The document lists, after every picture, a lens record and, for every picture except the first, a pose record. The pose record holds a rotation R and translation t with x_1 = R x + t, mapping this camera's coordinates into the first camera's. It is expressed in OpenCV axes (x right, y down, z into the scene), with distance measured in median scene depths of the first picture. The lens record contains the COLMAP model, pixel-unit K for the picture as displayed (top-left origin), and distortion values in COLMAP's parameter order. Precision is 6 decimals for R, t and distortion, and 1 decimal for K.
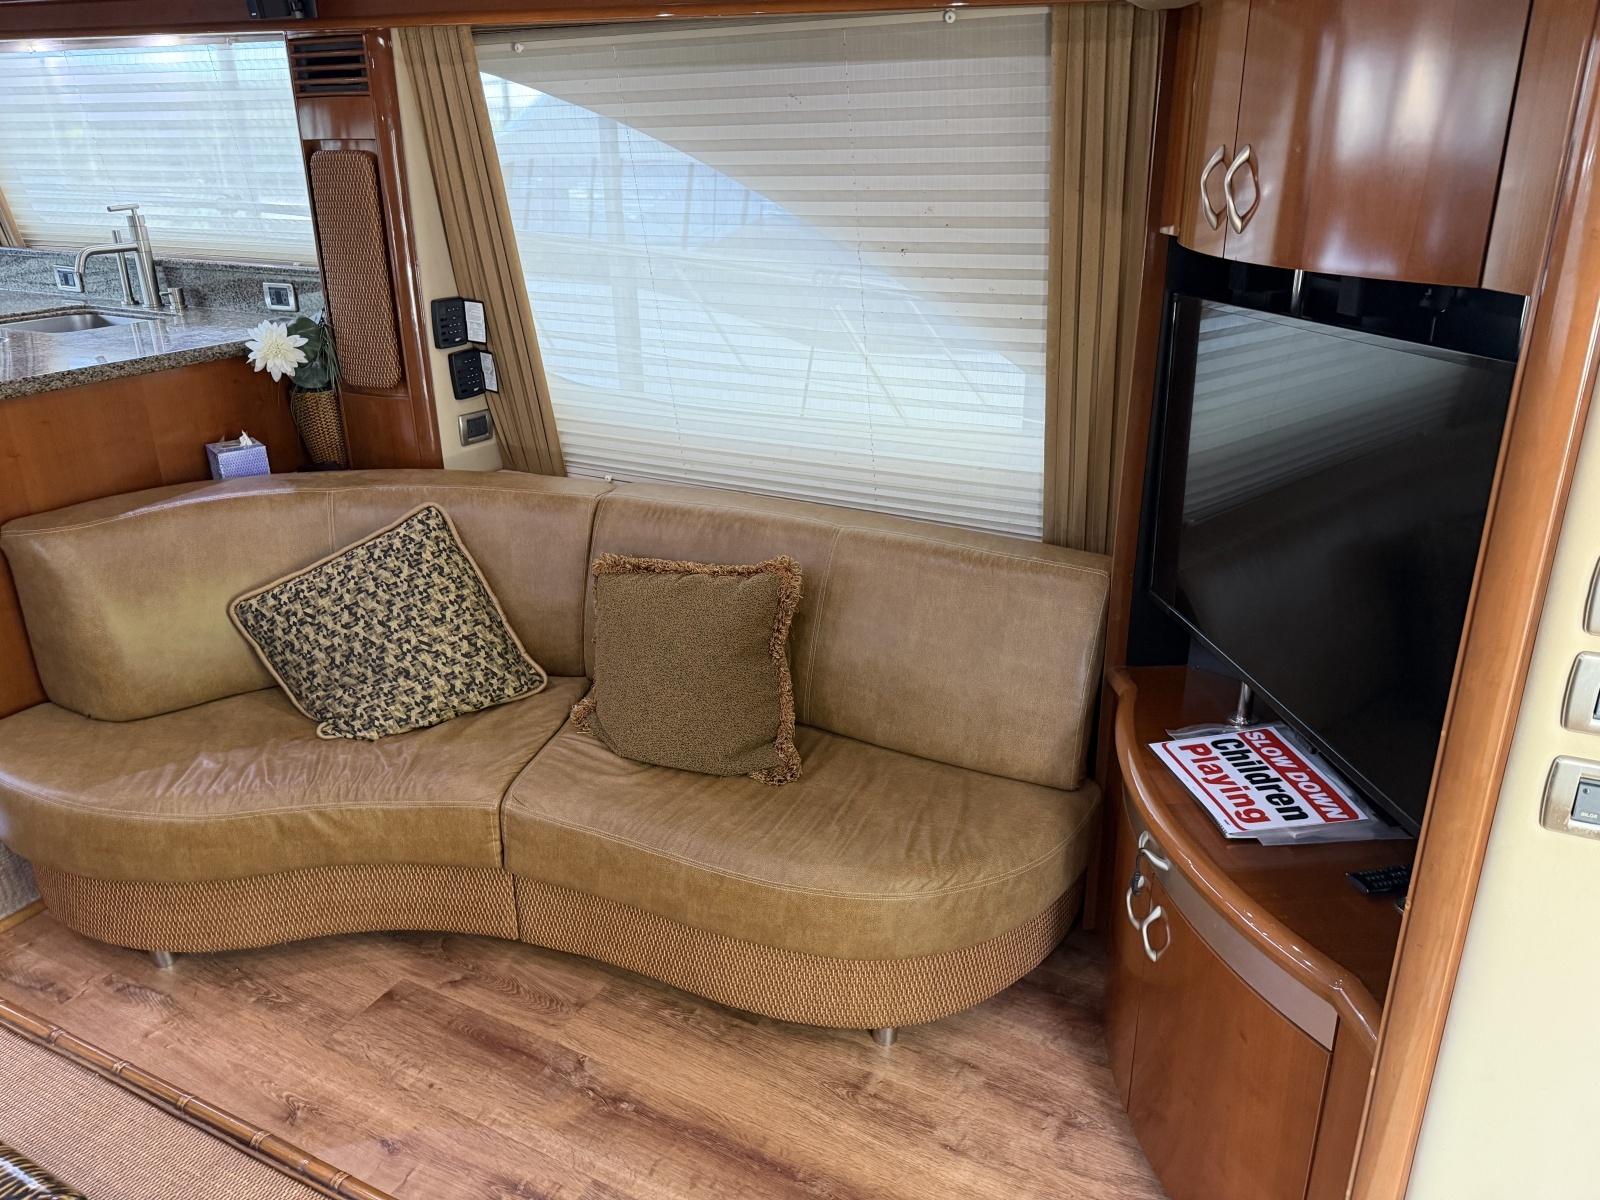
lens RADIAL K [[1130.4, 0, 799.8], [0, 1130.4, 592.1], [0, 0, 1]] dist [0.022250, -0.031455]
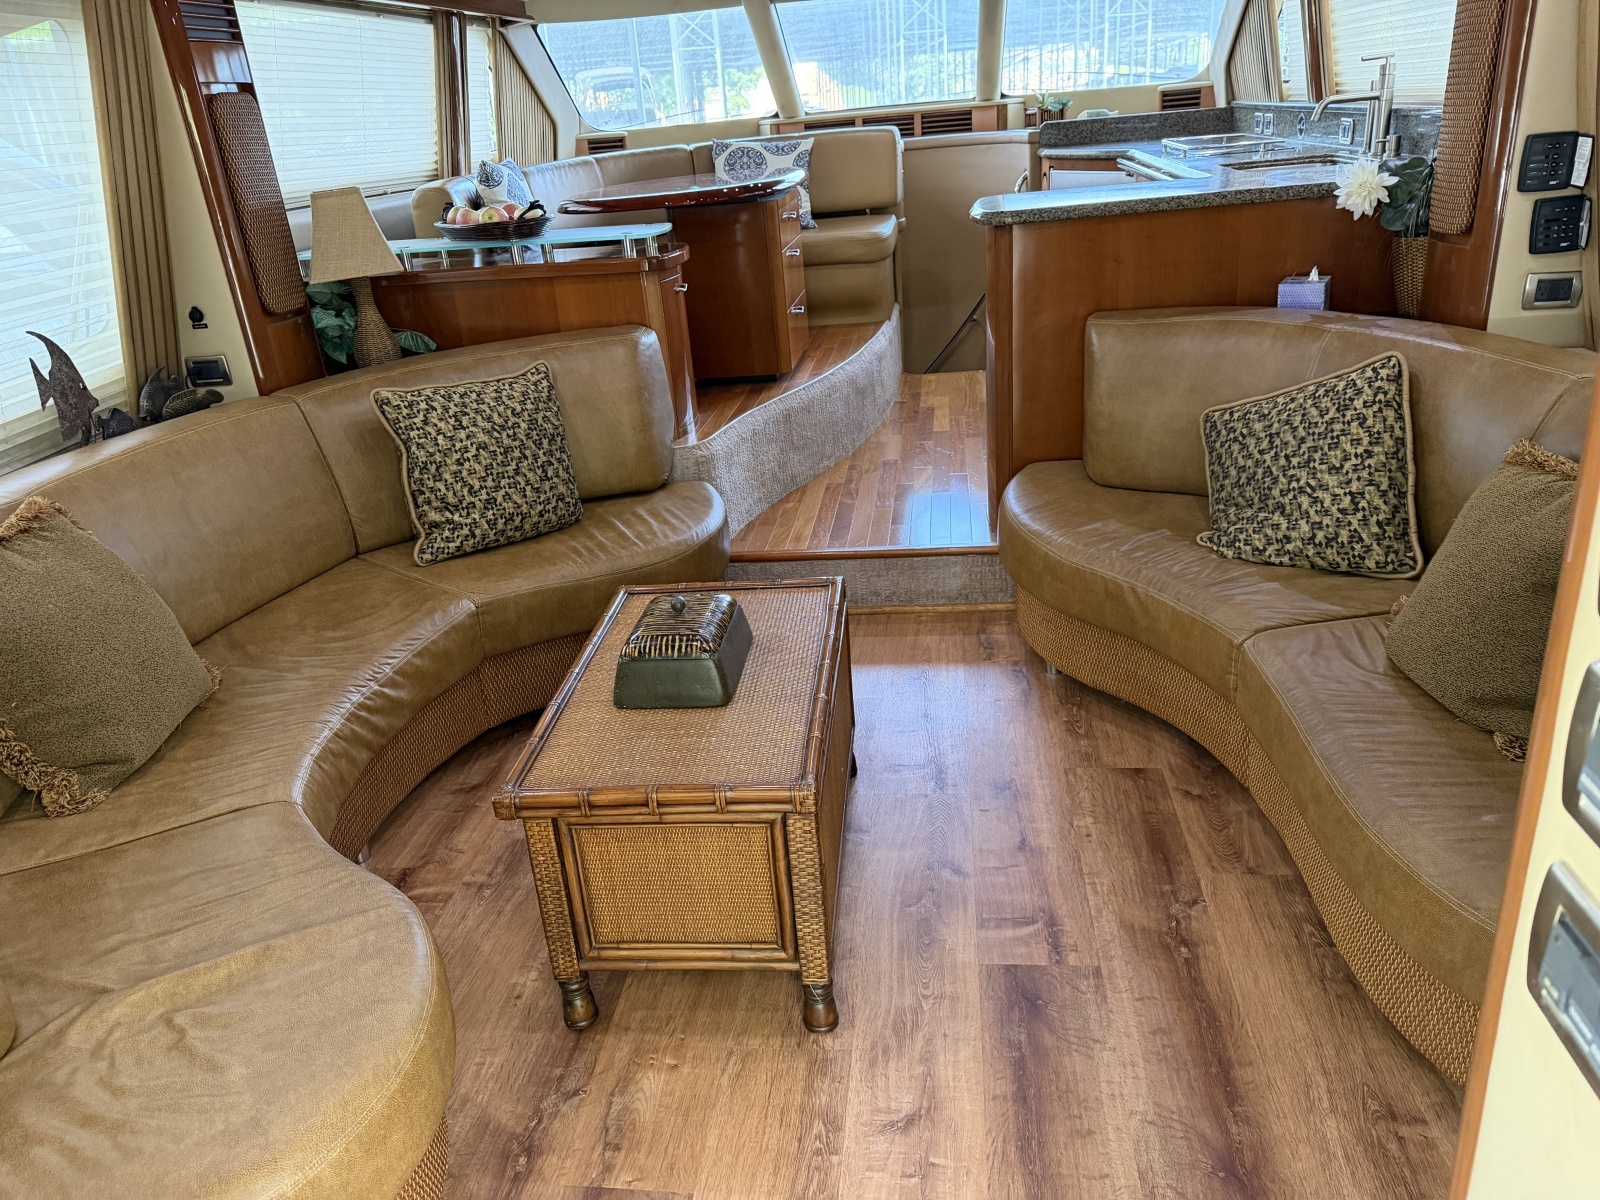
lens RADIAL K [[1130.4, 0, 789.0], [0, 1130.4, 606.2], [0, 0, 1]] dist [0.022250, -0.031455]
pose [[0.334470, 0.344302, -0.877260, 0.418087], [-0.262789, 0.928024, 0.264033, 0.000279], [0.905026, 0.142224, 0.400875, 0.203601]]
